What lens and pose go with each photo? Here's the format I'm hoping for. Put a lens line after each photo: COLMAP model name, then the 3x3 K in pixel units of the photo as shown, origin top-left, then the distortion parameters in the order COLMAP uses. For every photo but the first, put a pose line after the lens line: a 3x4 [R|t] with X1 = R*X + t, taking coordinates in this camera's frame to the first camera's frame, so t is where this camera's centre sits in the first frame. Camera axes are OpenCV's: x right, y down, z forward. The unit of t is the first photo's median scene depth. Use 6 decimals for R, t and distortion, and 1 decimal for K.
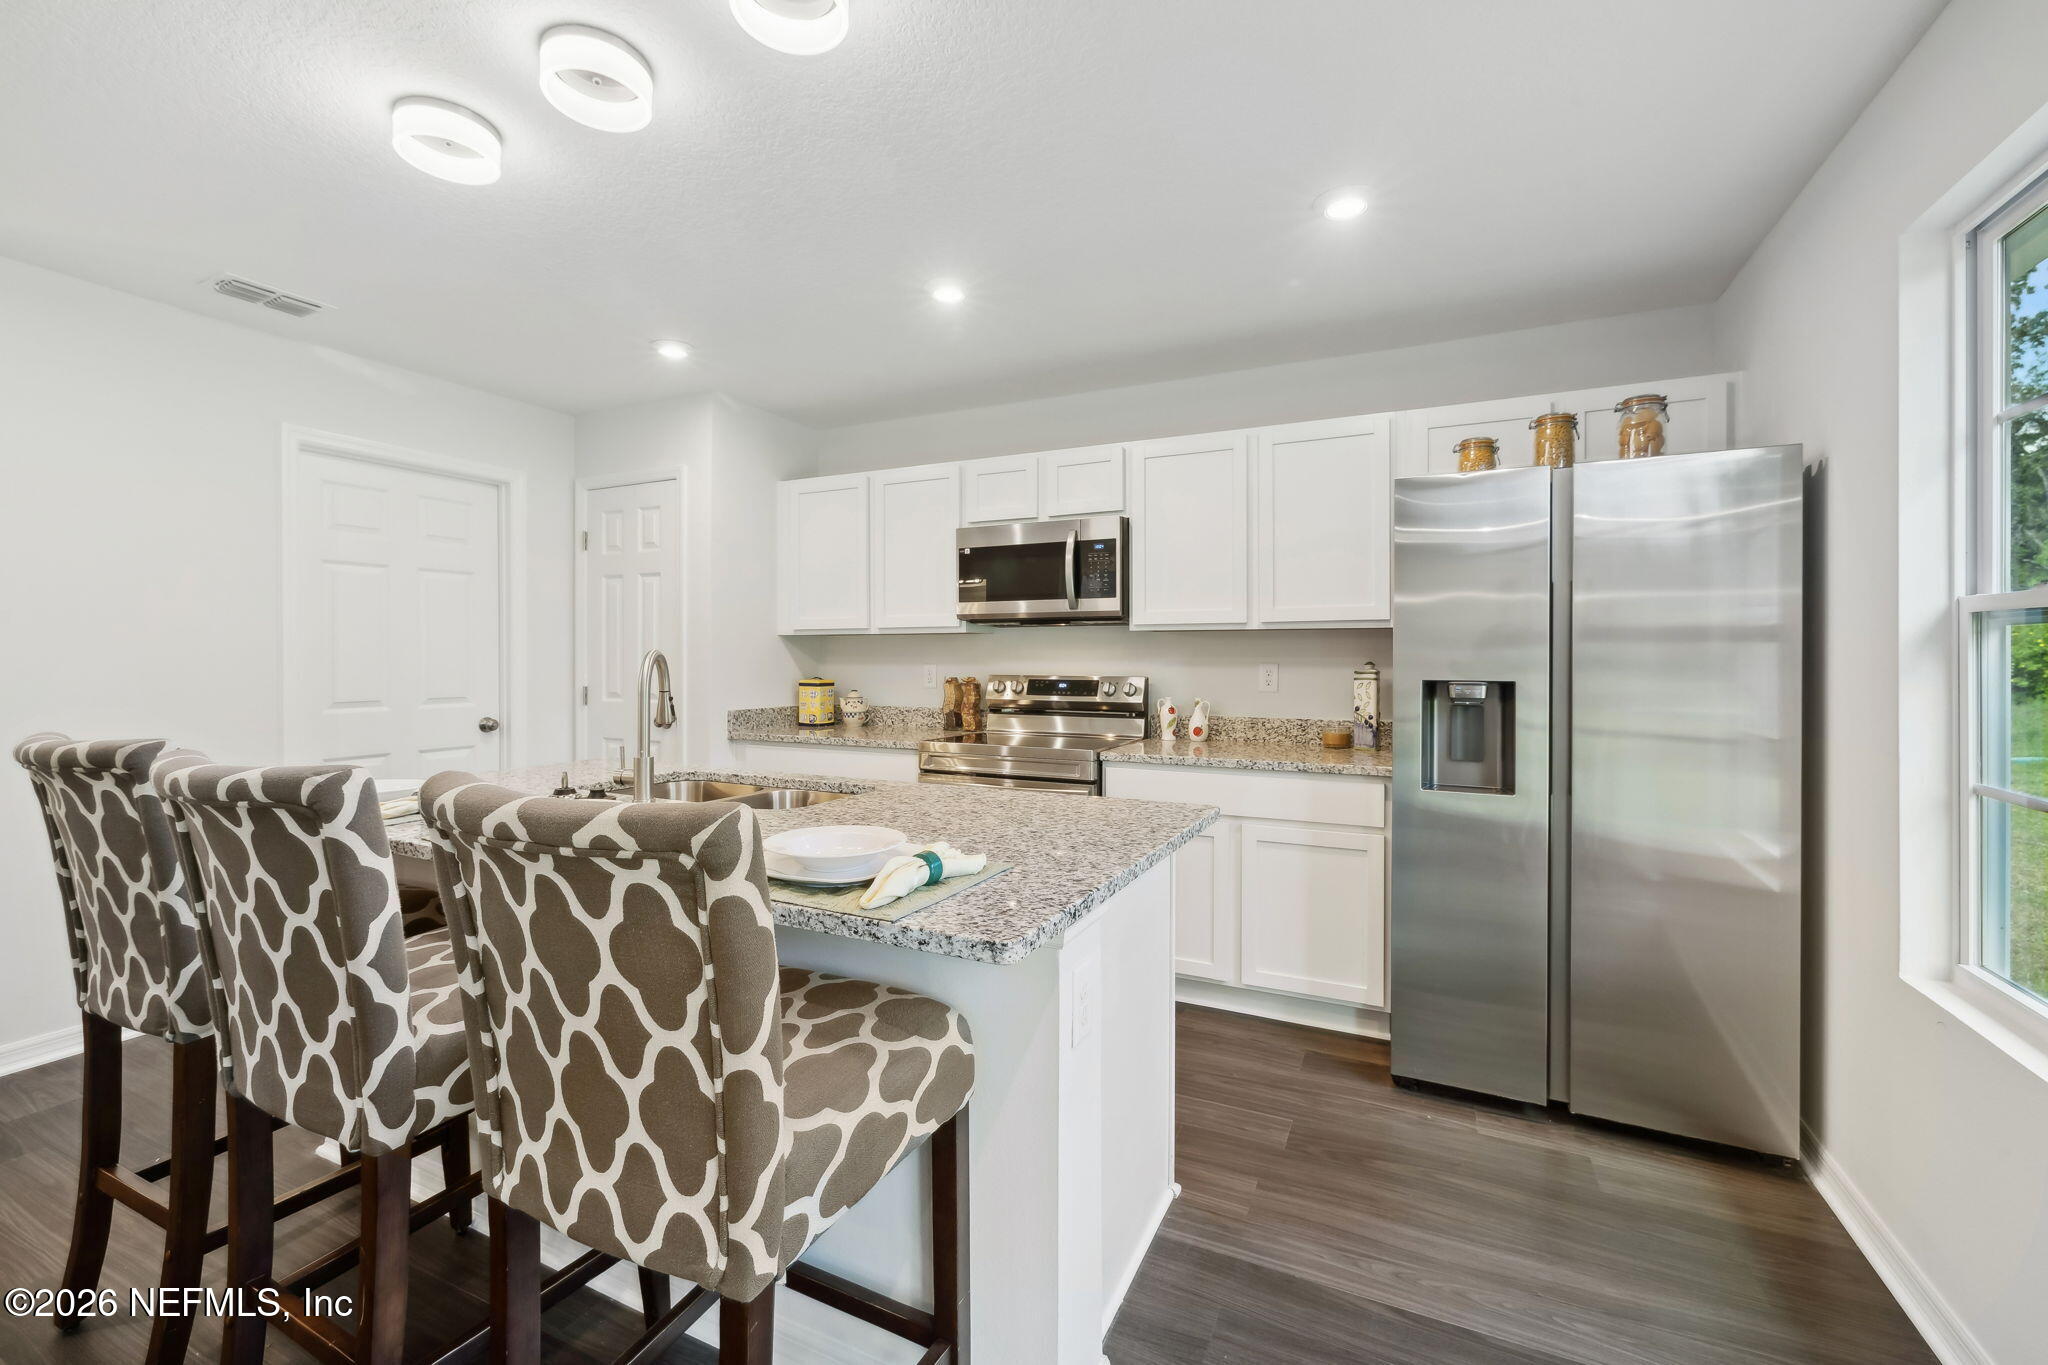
lens RADIAL K [[829.3, 0, 1030.7], [0, 829.3, 668.5], [0, 0, 1]] dist [-0.001514, -0.000183]
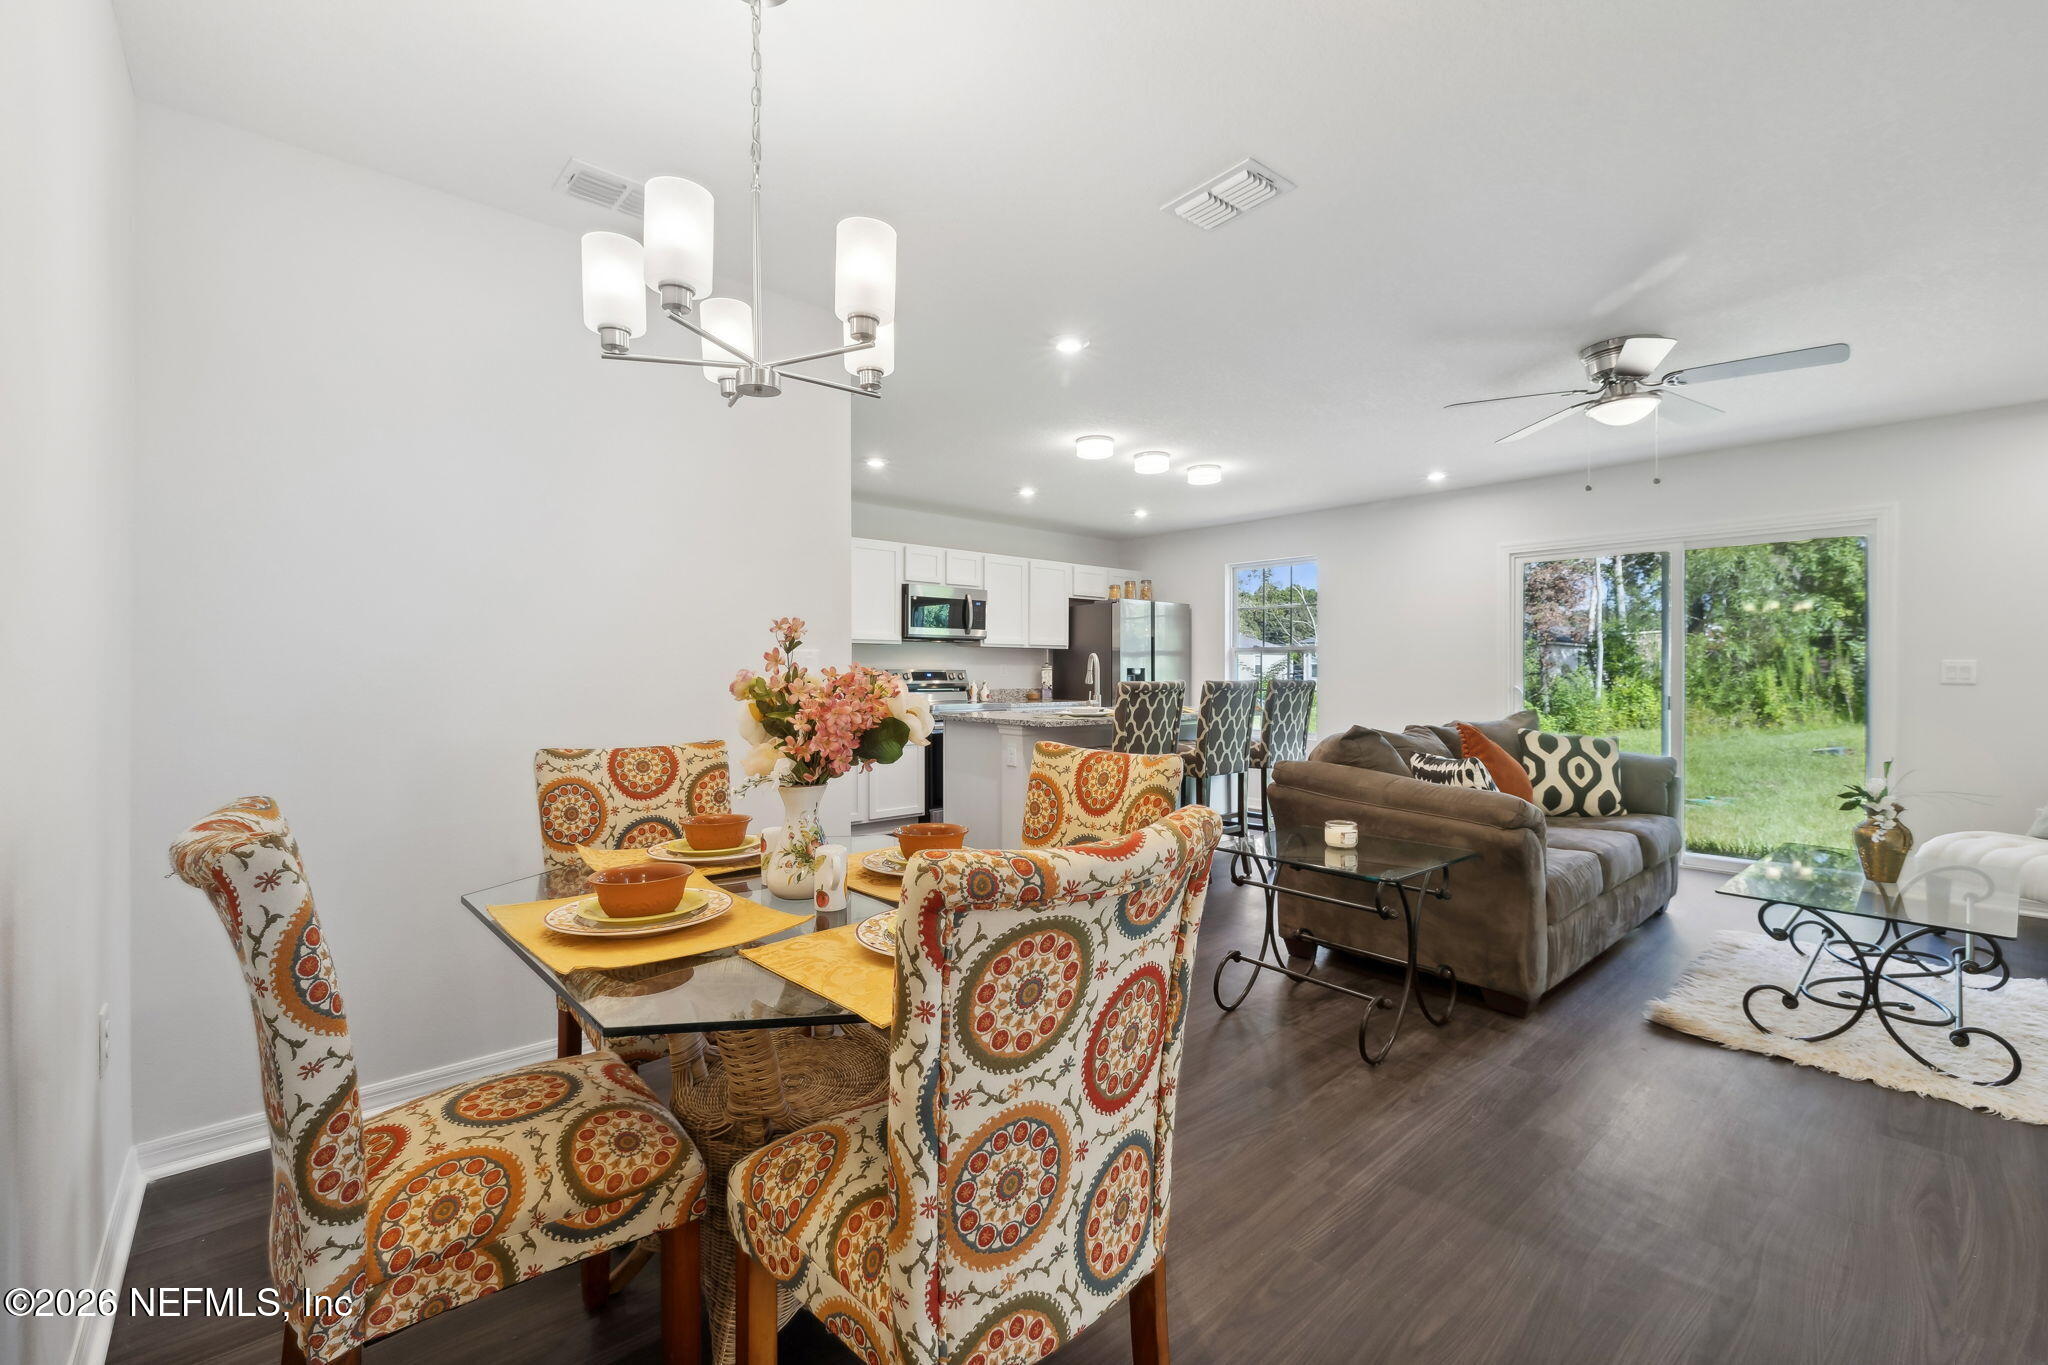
lens RADIAL K [[866.9, 0, 1038.2], [0, 866.9, 670.1], [0, 0, 1]] dist [0.002061, -0.000647]
pose [[0.377040, -0.006099, 0.926177, -1.657637], [0.005541, 0.999975, 0.004329, 0.003450], [-0.926180, 0.003500, 0.377064, 0.076713]]
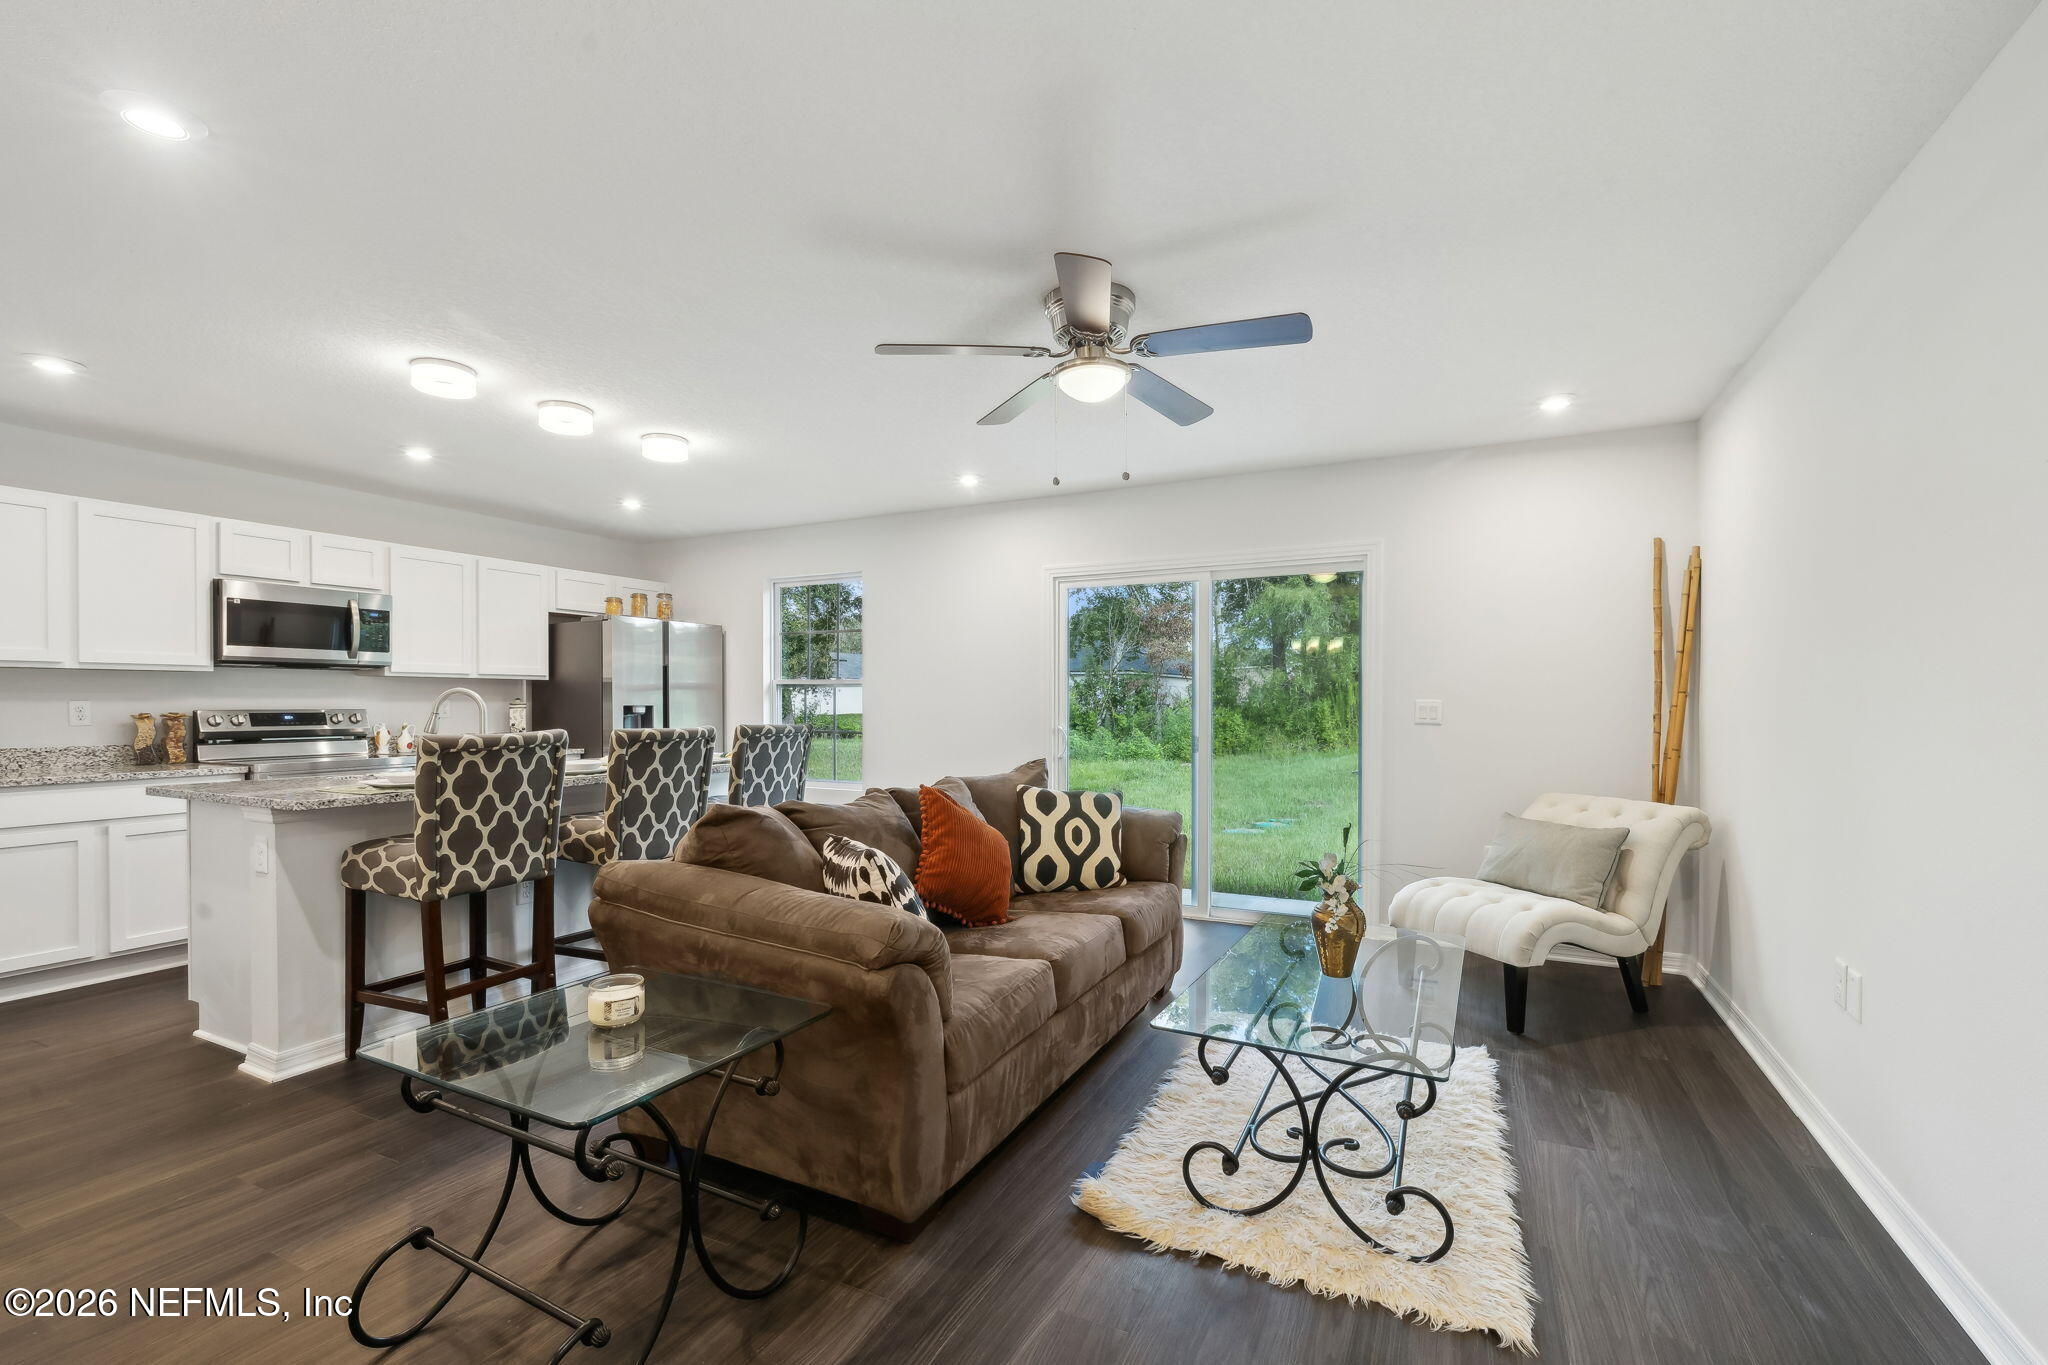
lens RADIAL K [[866.9, 0, 1062.4], [0, 866.9, 714.6], [0, 0, 1]] dist [0.002061, -0.000647]
pose [[-0.002857, -0.024455, 0.999697, -1.272573], [0.005069, 0.999688, 0.024470, -0.009157], [-0.999983, 0.005138, -0.002732, -0.134032]]
